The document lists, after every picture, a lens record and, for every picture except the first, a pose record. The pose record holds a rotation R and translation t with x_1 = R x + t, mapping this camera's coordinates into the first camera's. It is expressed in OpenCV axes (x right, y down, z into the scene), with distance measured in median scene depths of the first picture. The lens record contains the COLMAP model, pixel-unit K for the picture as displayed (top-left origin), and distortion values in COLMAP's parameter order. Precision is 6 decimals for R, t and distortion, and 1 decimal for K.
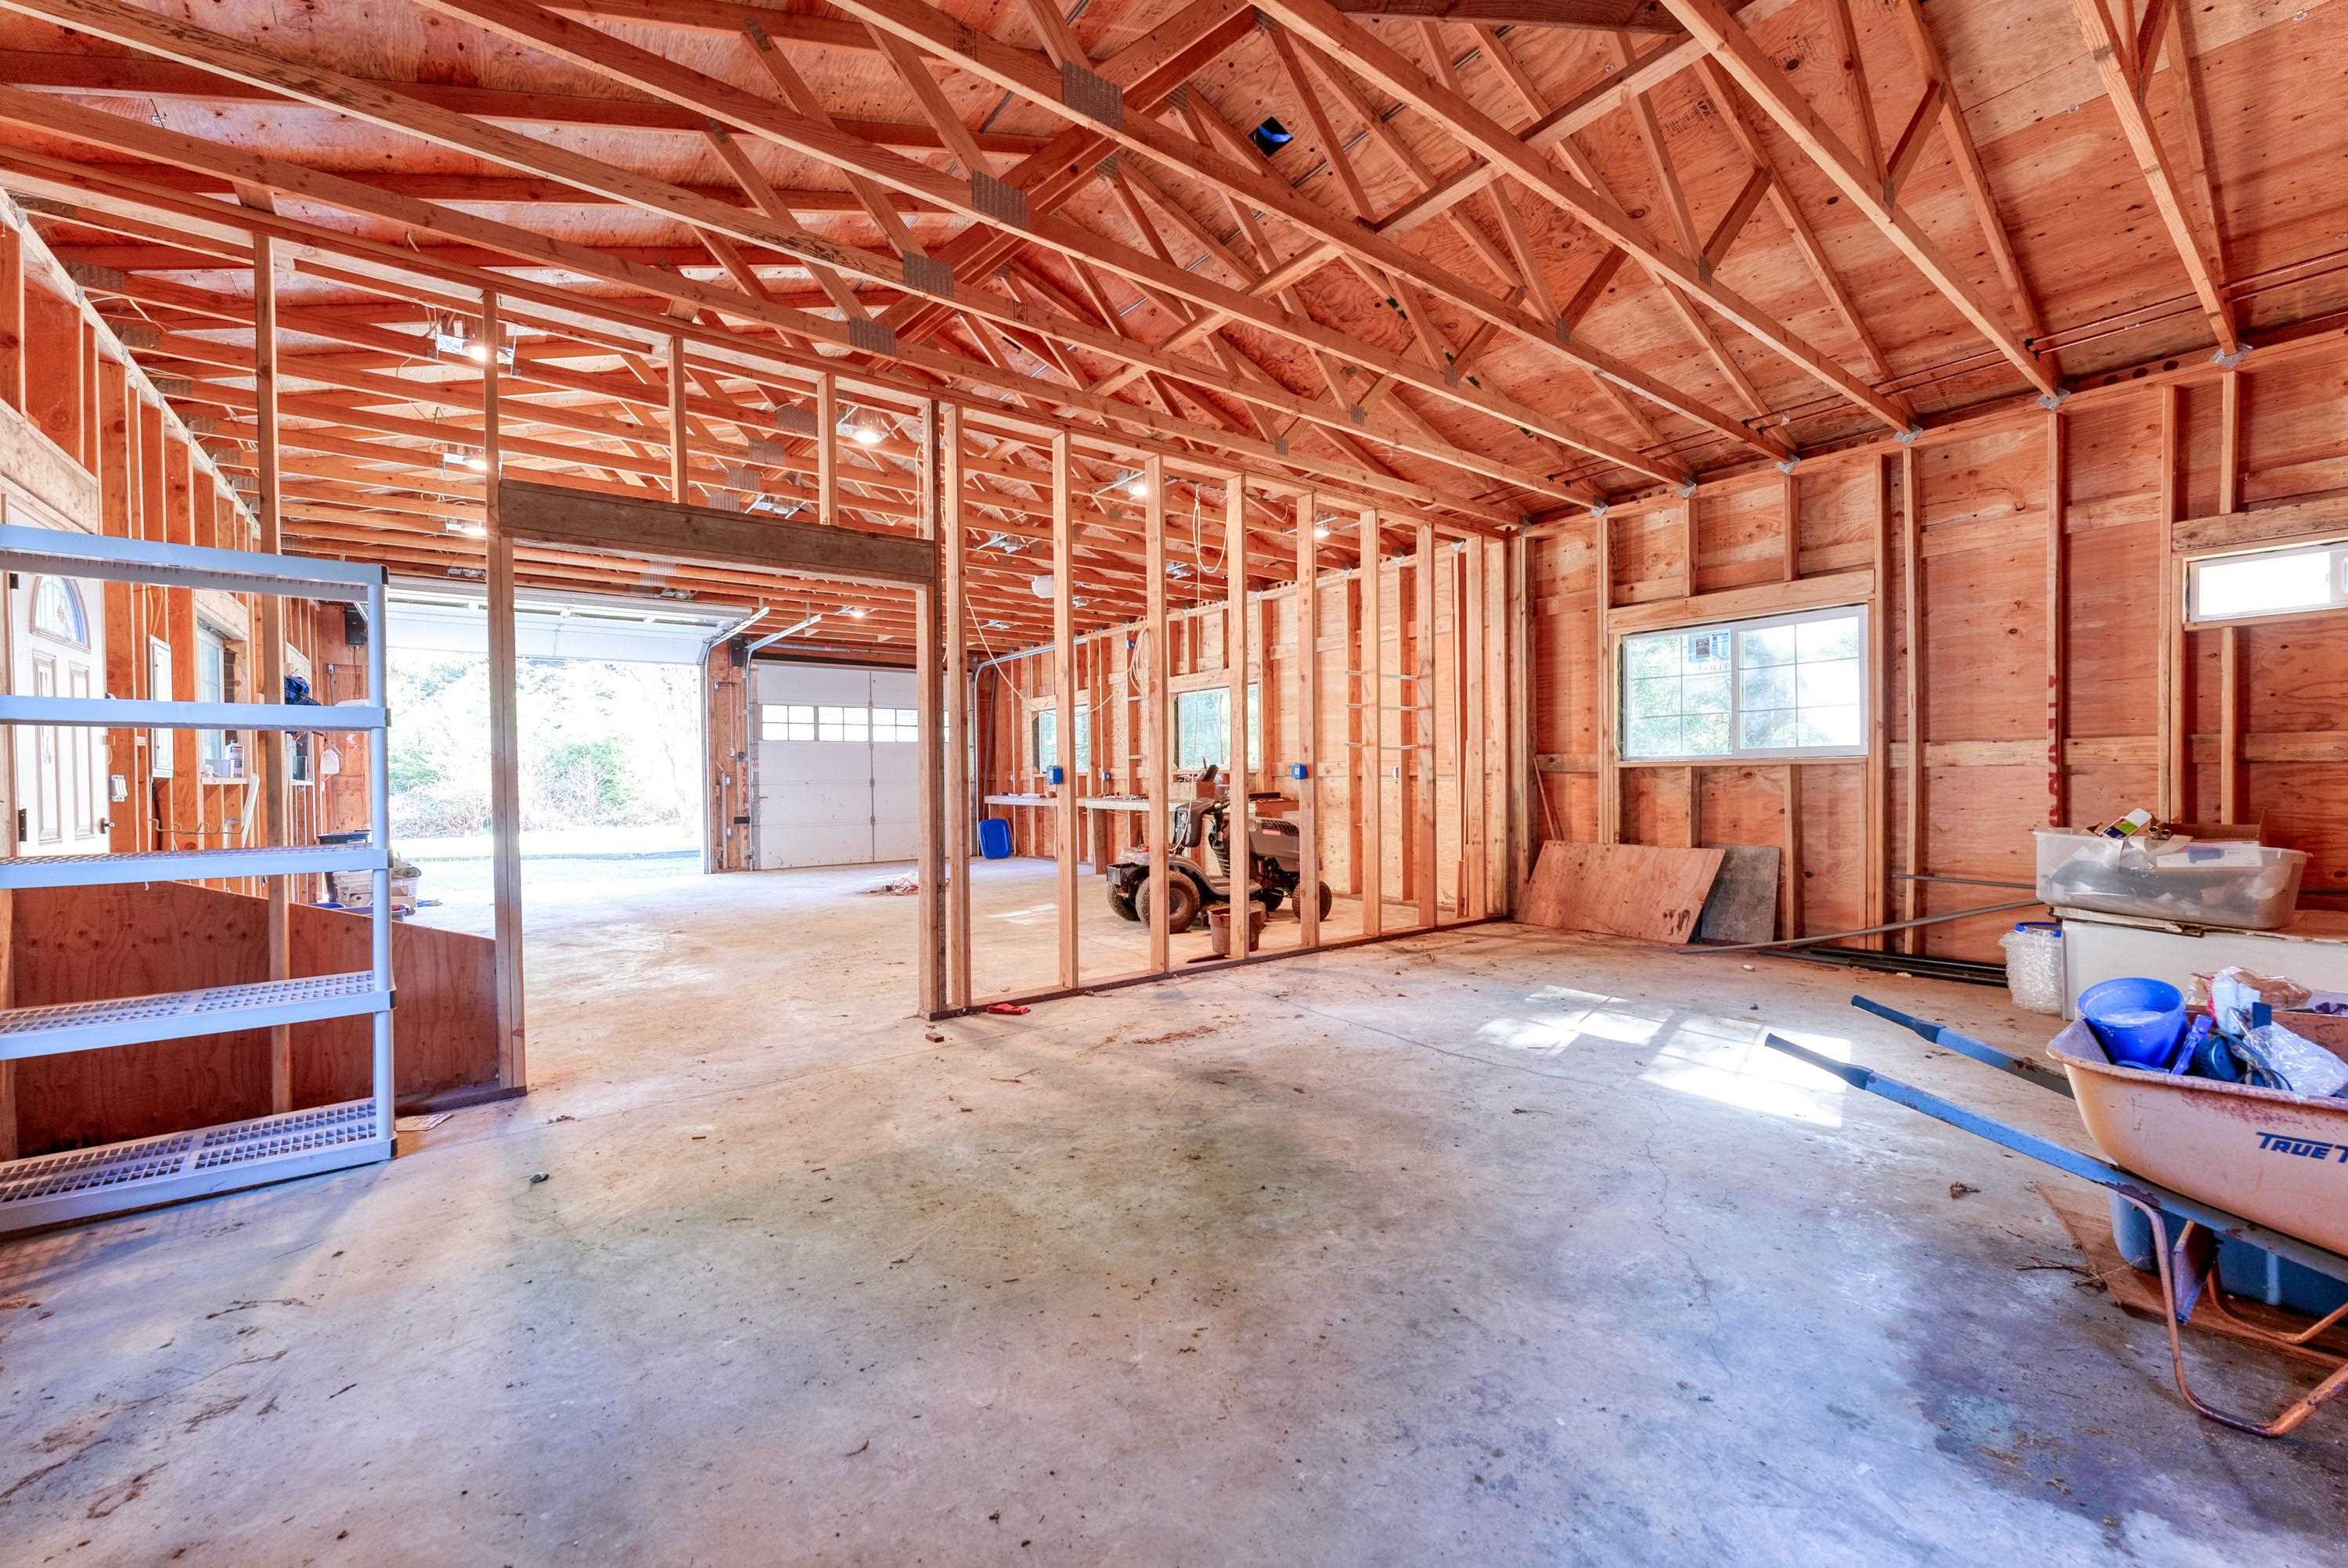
lens RADIAL K [[957.3, 0, 1182.9], [0, 957.3, 785.1], [0, 0, 1]] dist [0.003891, -0.000856]
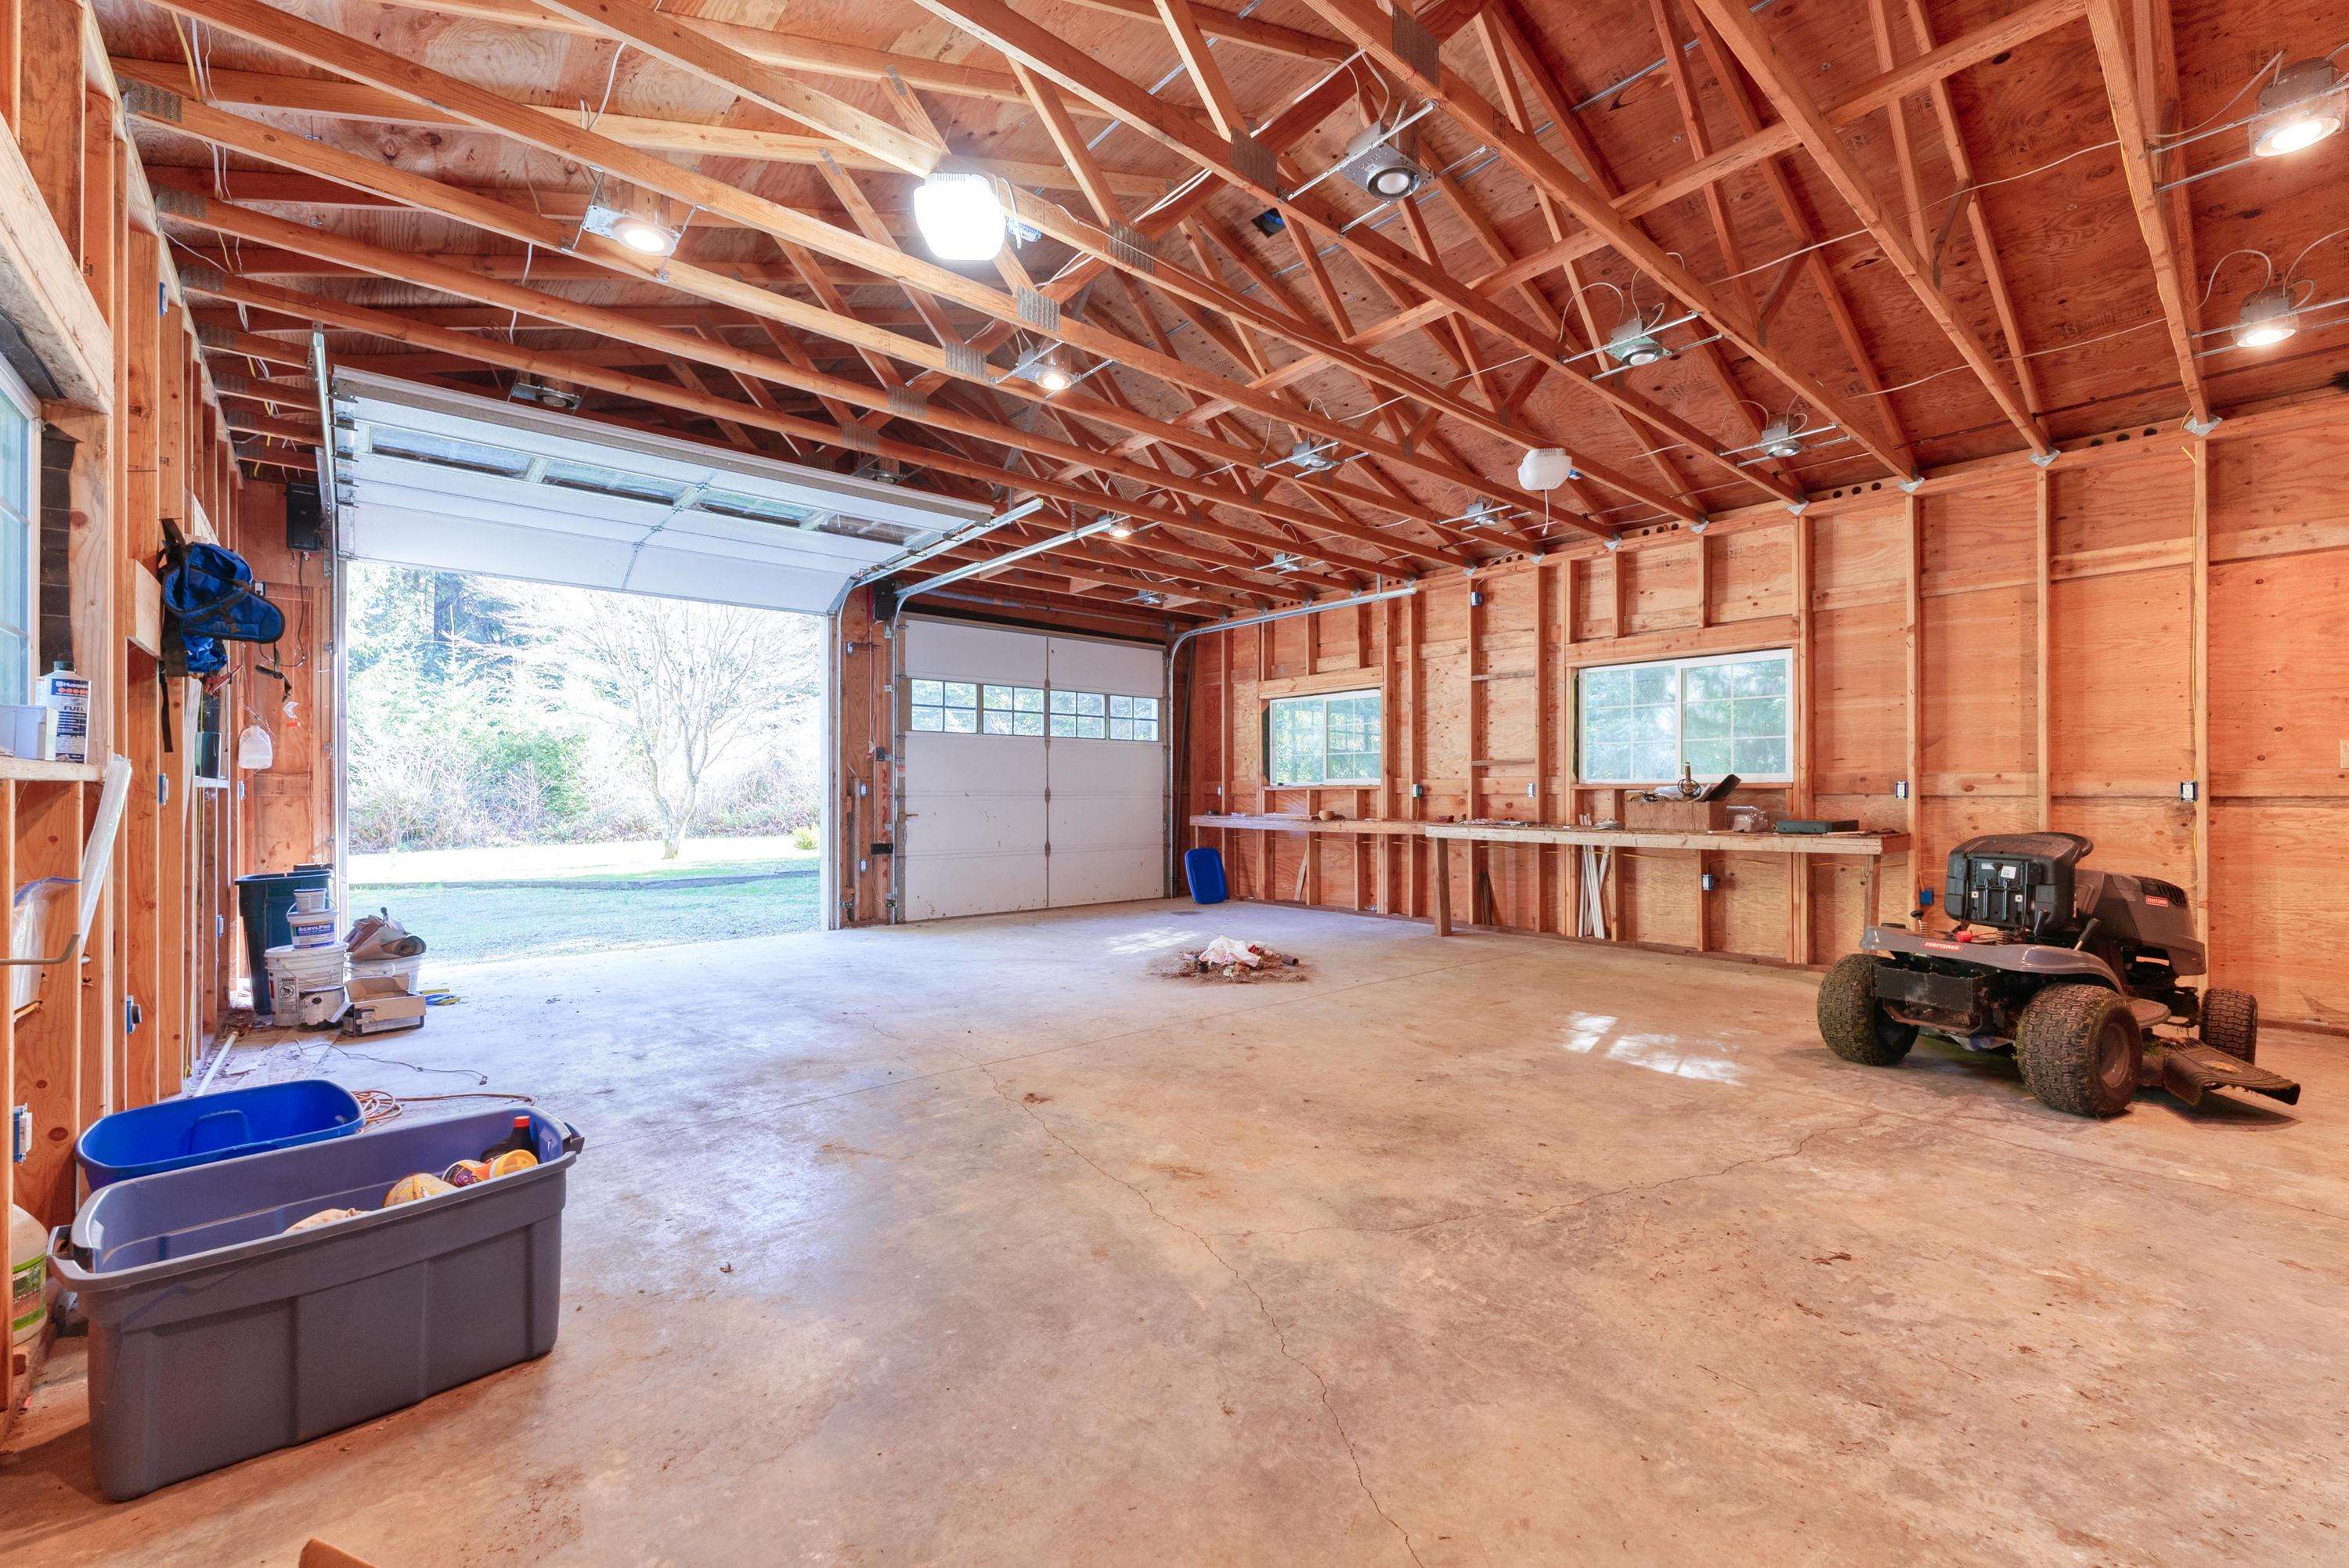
lens RADIAL K [[957.7, 0, 1169.3], [0, 957.7, 786.1], [0, 0, 1]] dist [0.003891, -0.000856]
pose [[0.997814, 0.013526, 0.064690, -0.300816], [-0.012552, 0.999802, -0.015441, 0.000662], [-0.064886, 0.014596, 0.997786, 0.309764]]
